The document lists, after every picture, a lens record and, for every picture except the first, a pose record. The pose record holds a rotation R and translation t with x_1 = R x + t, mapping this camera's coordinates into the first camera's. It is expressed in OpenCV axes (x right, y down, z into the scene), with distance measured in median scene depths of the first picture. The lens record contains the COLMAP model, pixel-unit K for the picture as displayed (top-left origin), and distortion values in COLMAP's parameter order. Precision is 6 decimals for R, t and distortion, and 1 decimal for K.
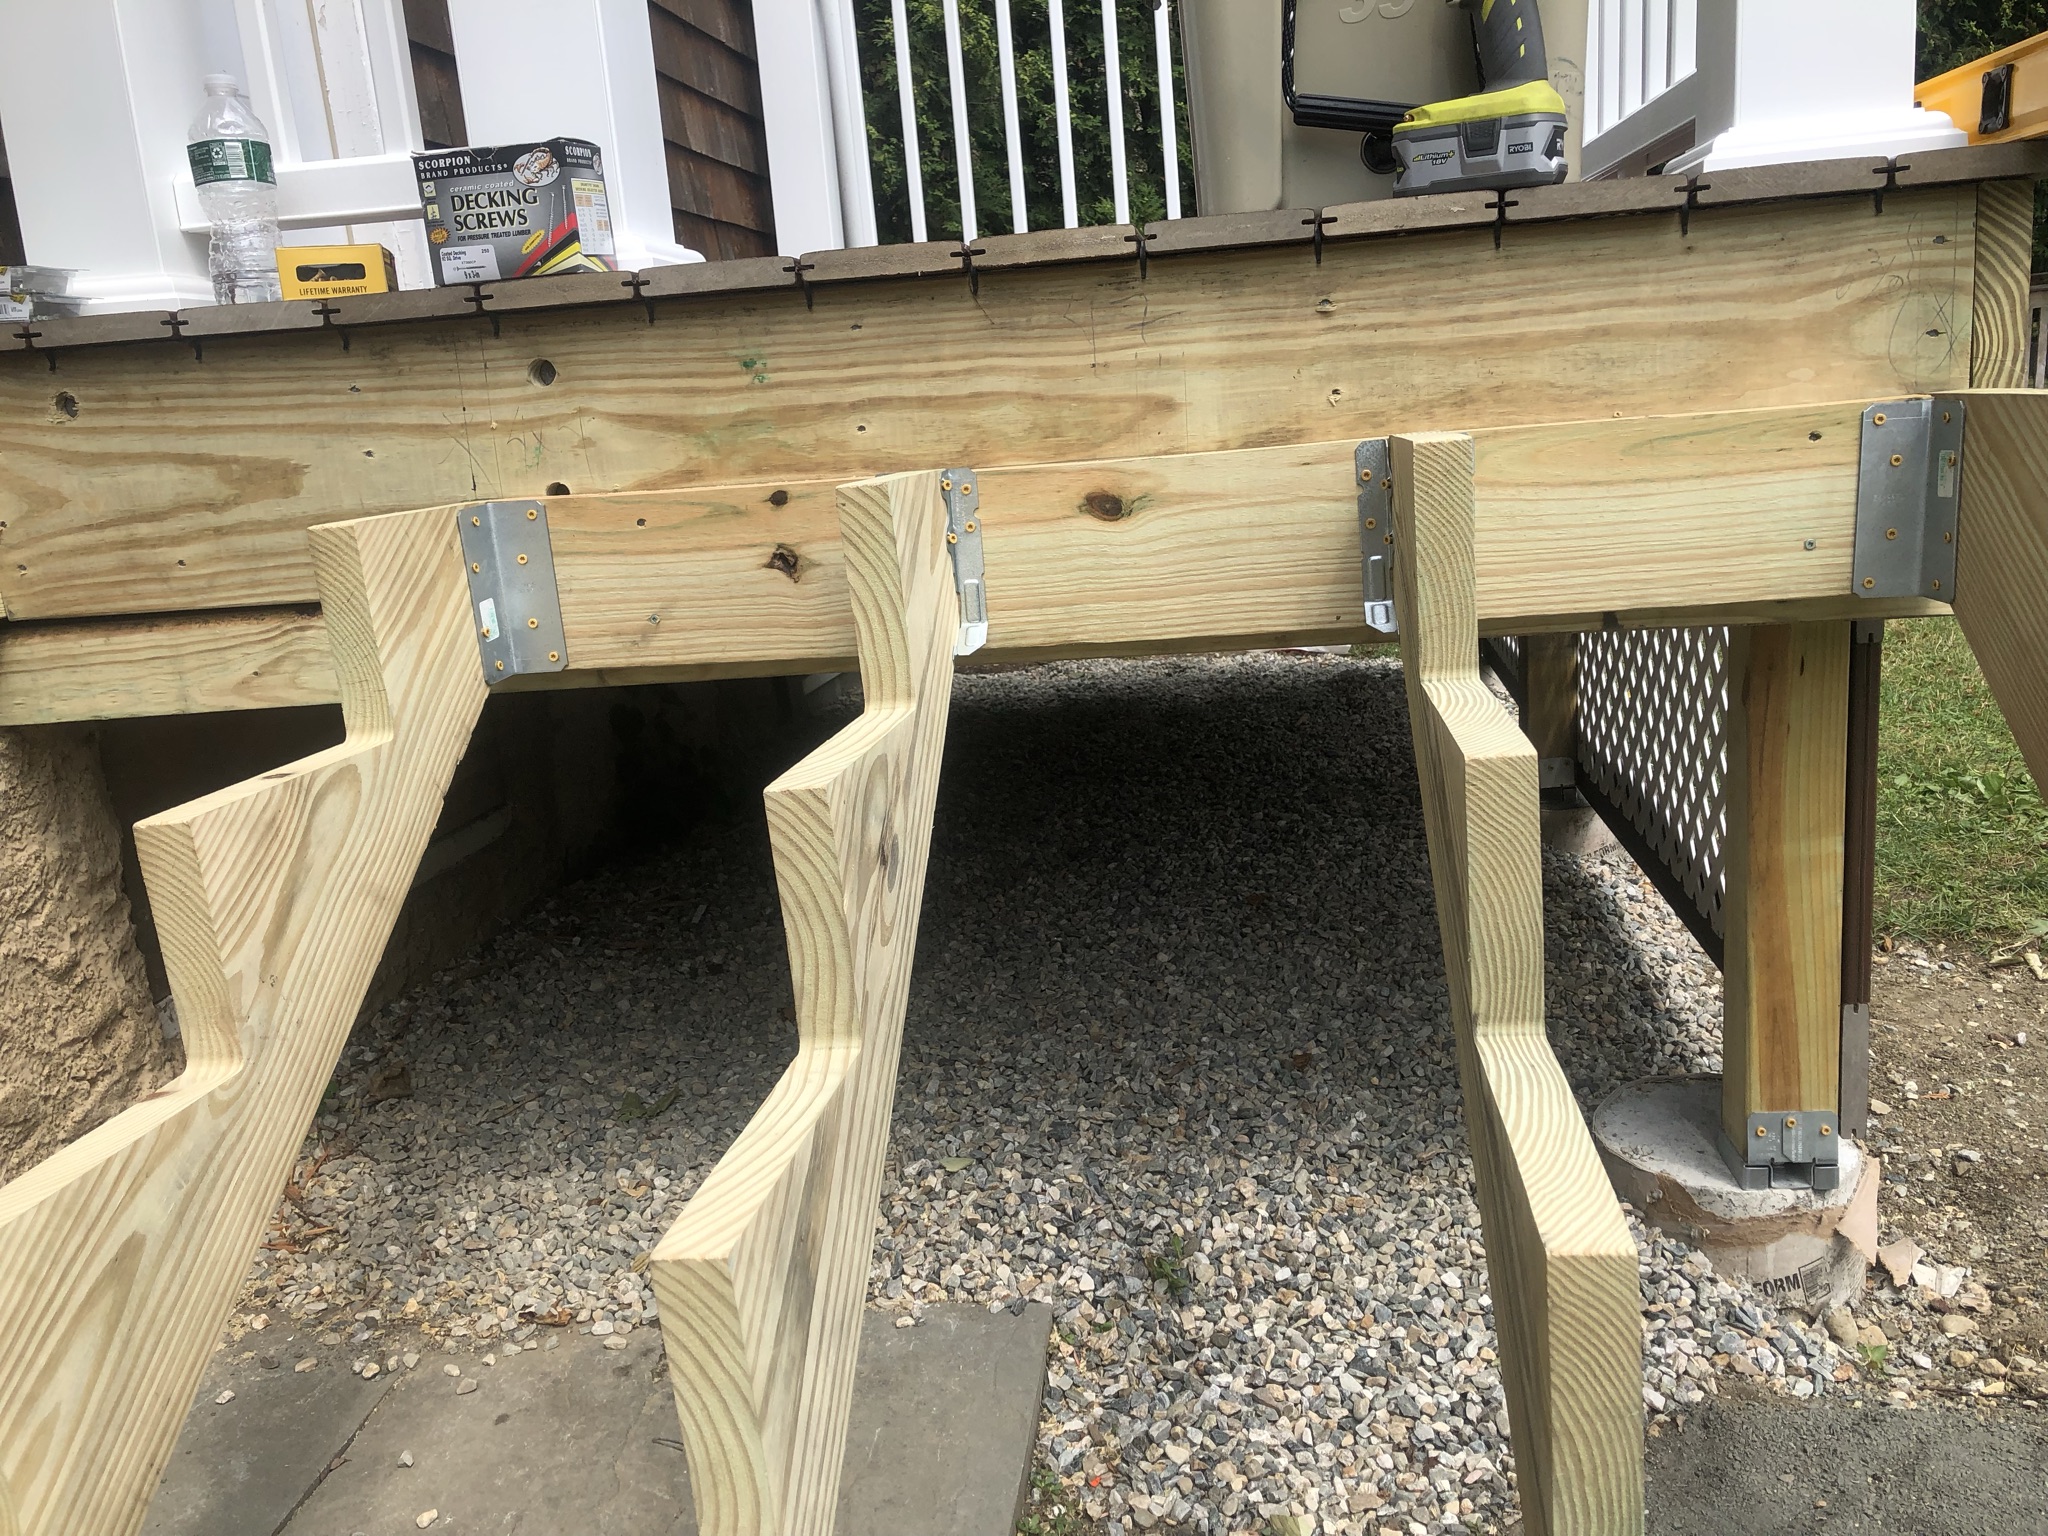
lens RADIAL K [[1673.7, 0, 1029.5], [0, 1673.7, 765.2], [0, 0, 1]] dist [0.024725, -0.016885]
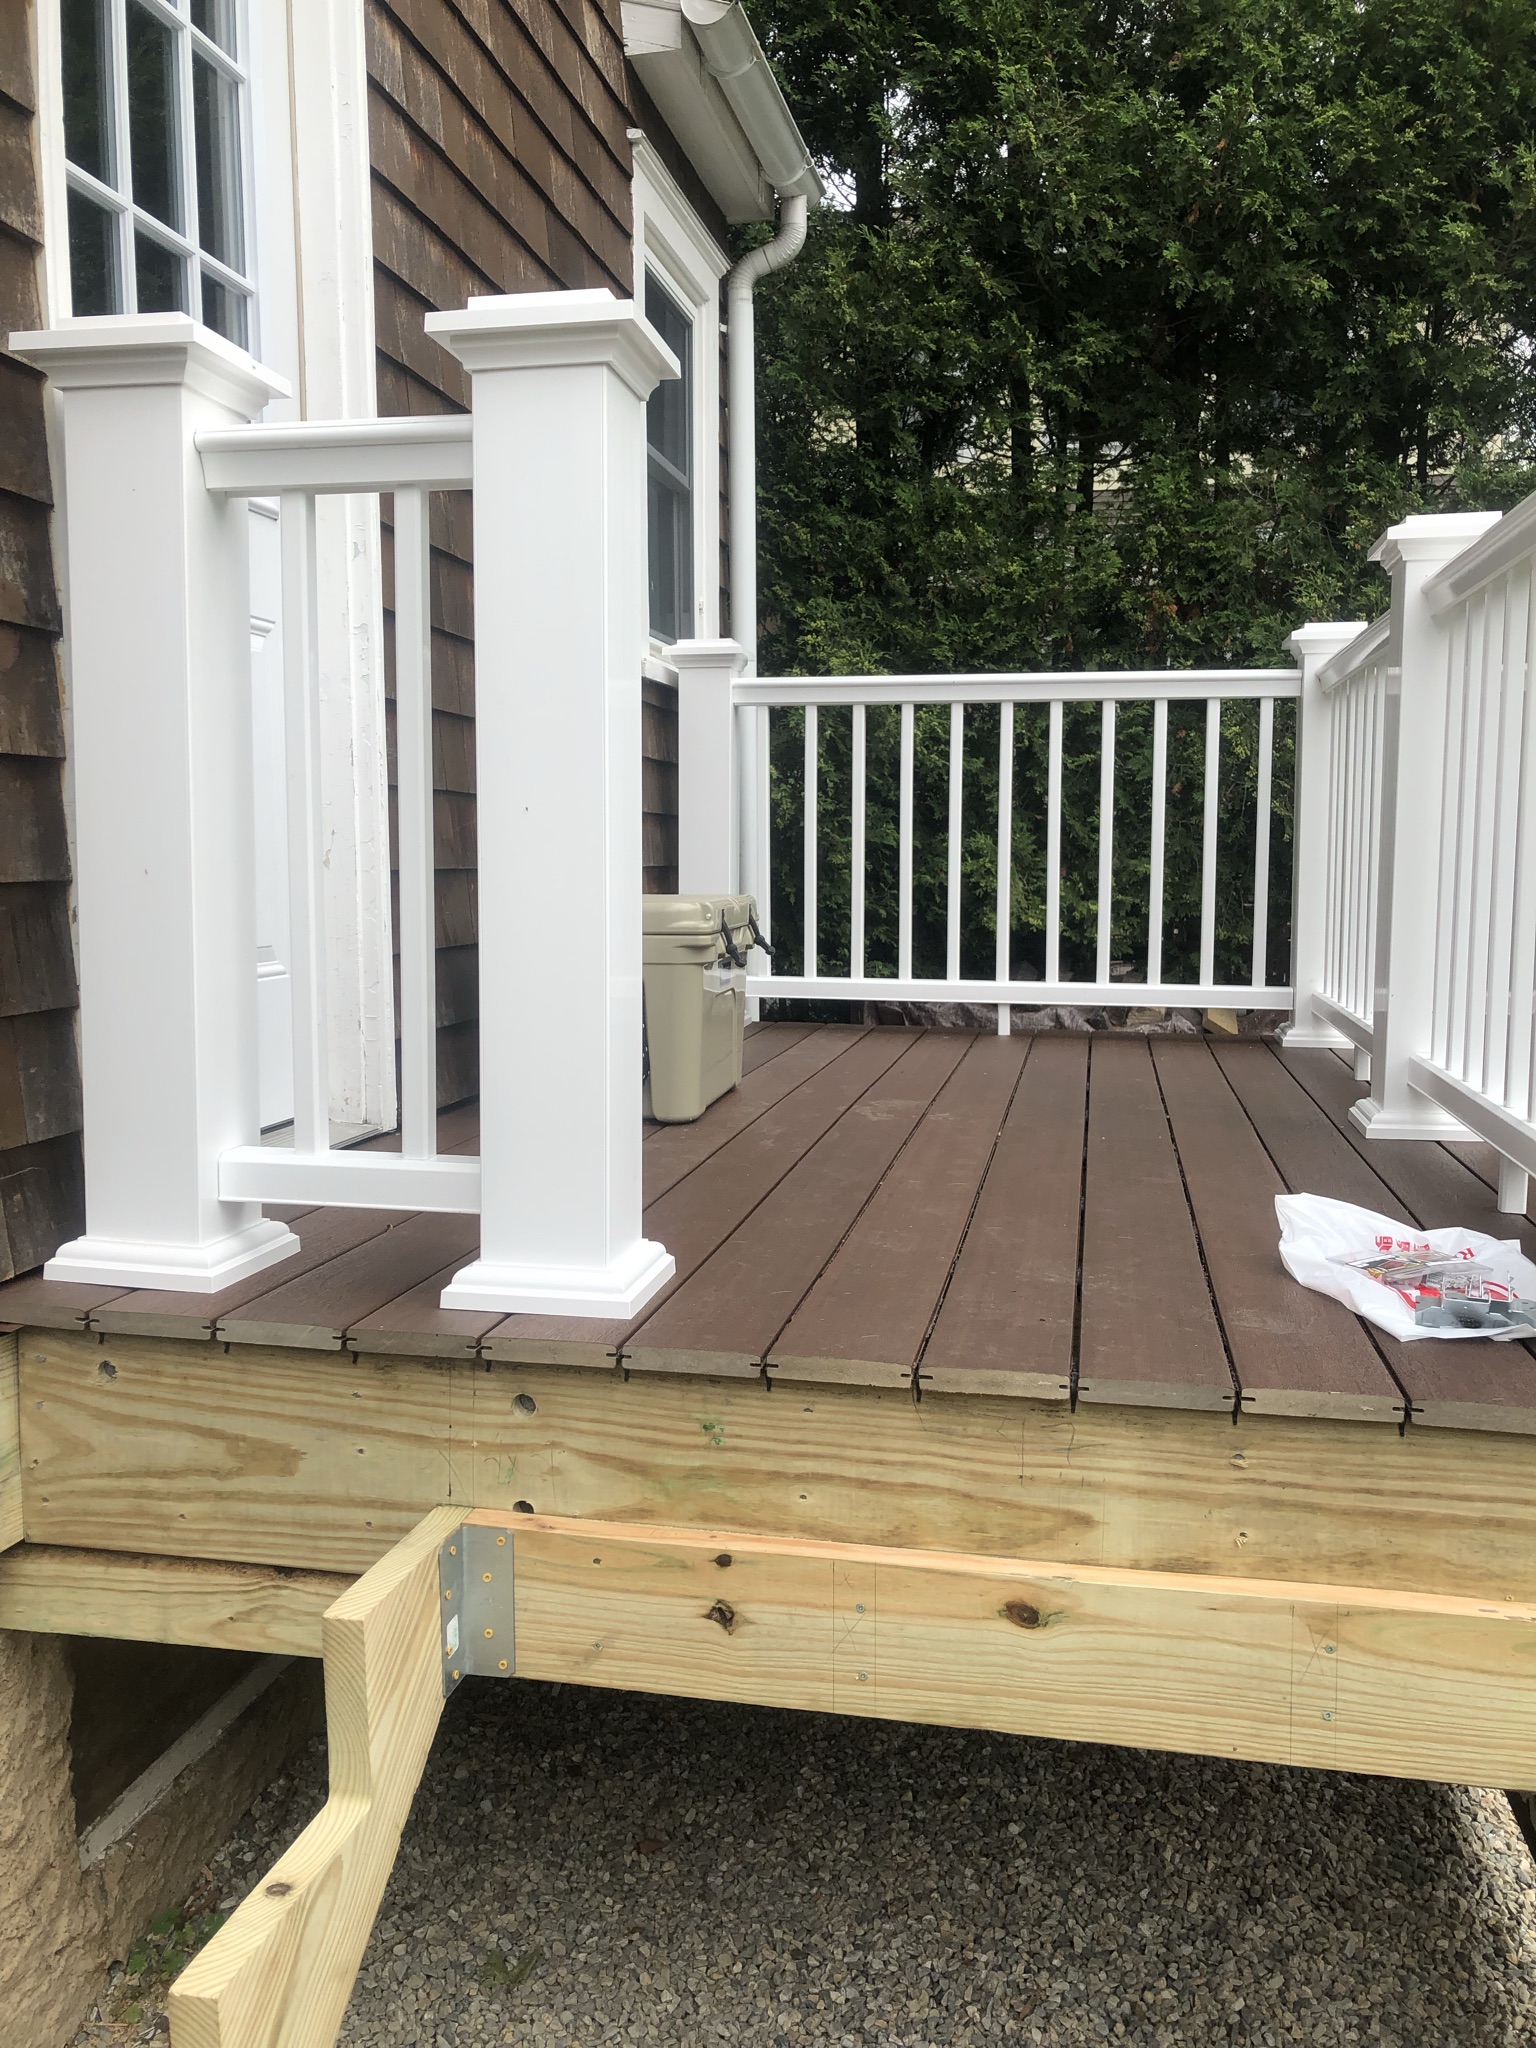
lens RADIAL K [[1673.7, 0, 736.6], [0, 1673.7, 1011.2], [0, 0, 1]] dist [0.024725, -0.016885]
pose [[0.993737, 0.085975, -0.071385, -0.094769], [-0.094418, 0.987675, -0.124836, -0.384510], [0.059773, 0.130794, 0.989606, -0.145030]]
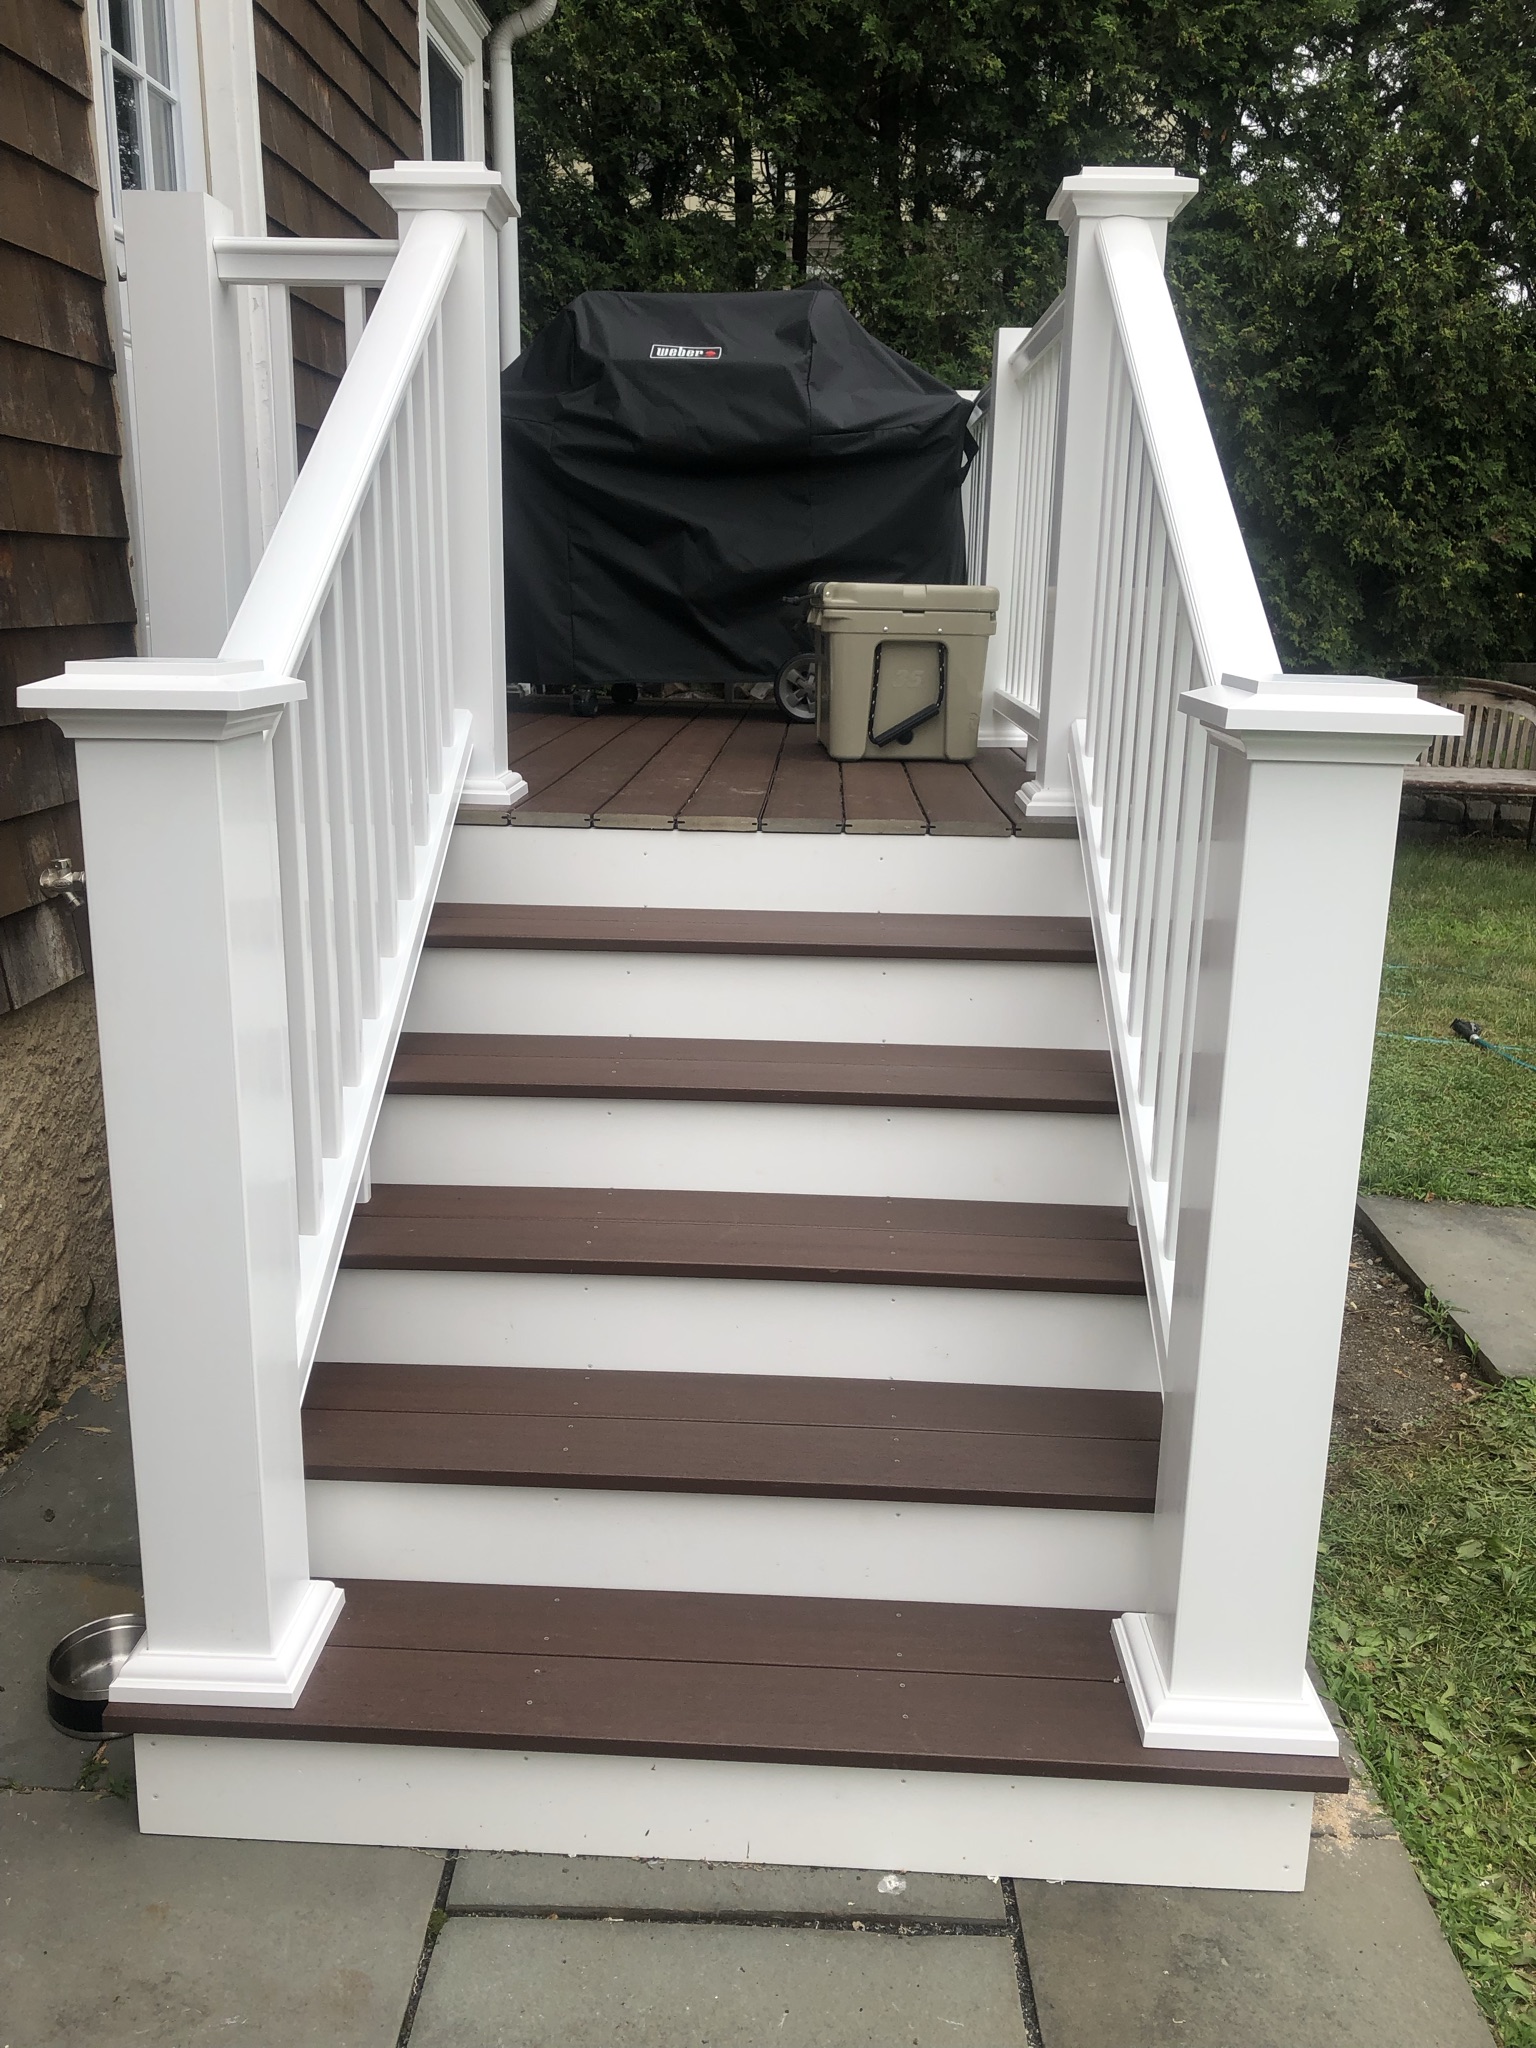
lens RADIAL K [[1673.7, 0, 742.0], [0, 1673.7, 1031.0], [0, 0, 1]] dist [0.024725, -0.016885]
pose [[0.991929, 0.069557, 0.106009, -0.152507], [-0.072560, 0.997057, 0.024730, -0.103026], [-0.103977, -0.032222, 0.994058, -1.032882]]
